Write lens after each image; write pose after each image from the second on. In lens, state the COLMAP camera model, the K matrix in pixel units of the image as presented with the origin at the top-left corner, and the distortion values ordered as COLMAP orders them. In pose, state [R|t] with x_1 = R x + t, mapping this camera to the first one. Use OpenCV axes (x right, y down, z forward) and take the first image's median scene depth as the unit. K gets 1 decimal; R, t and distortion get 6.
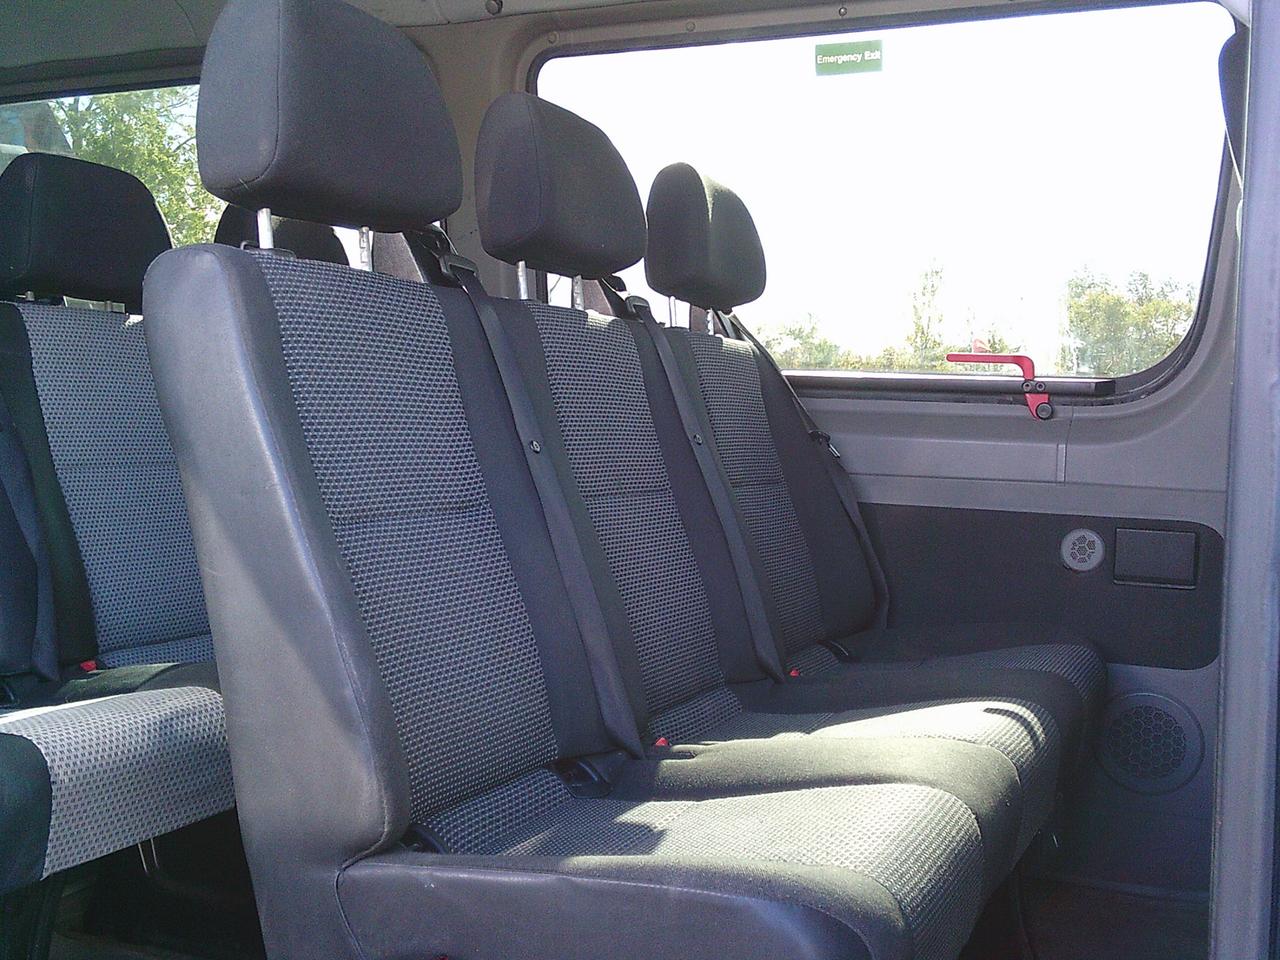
lens RADIAL K [[1342.6, 0, 640.0], [0, 1342.6, 480.0], [0, 0, 1]] dist [0.103944, -0.170950]
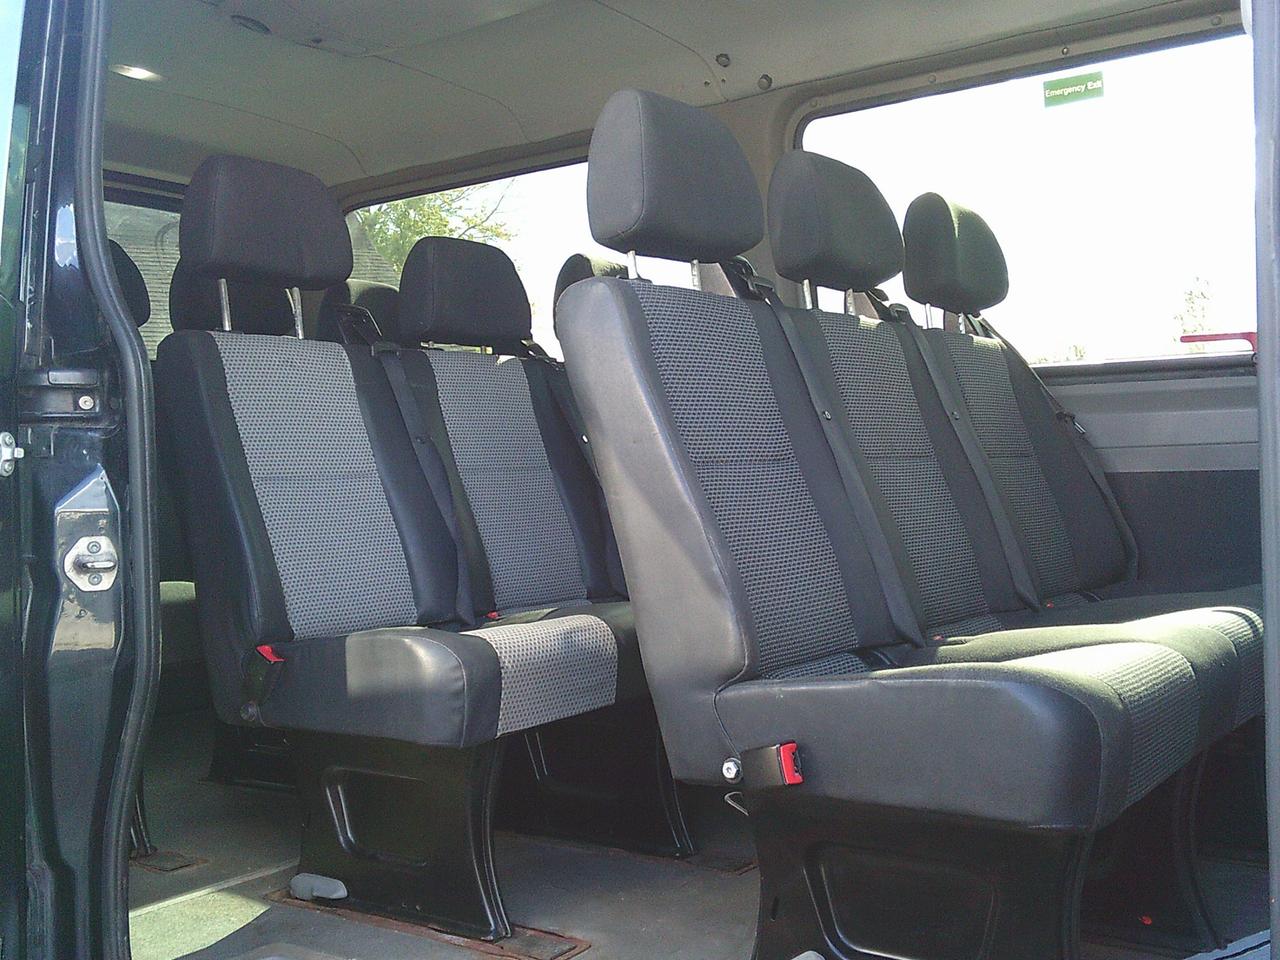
lens RADIAL K [[1330.9, 0, 639.2], [0, 1330.9, 508.6], [0, 0, 1]] dist [0.064476, 0.010115]
pose [[0.979580, -0.054104, -0.193640, -0.008060], [0.050325, 0.998435, -0.024386, 0.071321], [0.194657, 0.014143, 0.980769, -0.251309]]
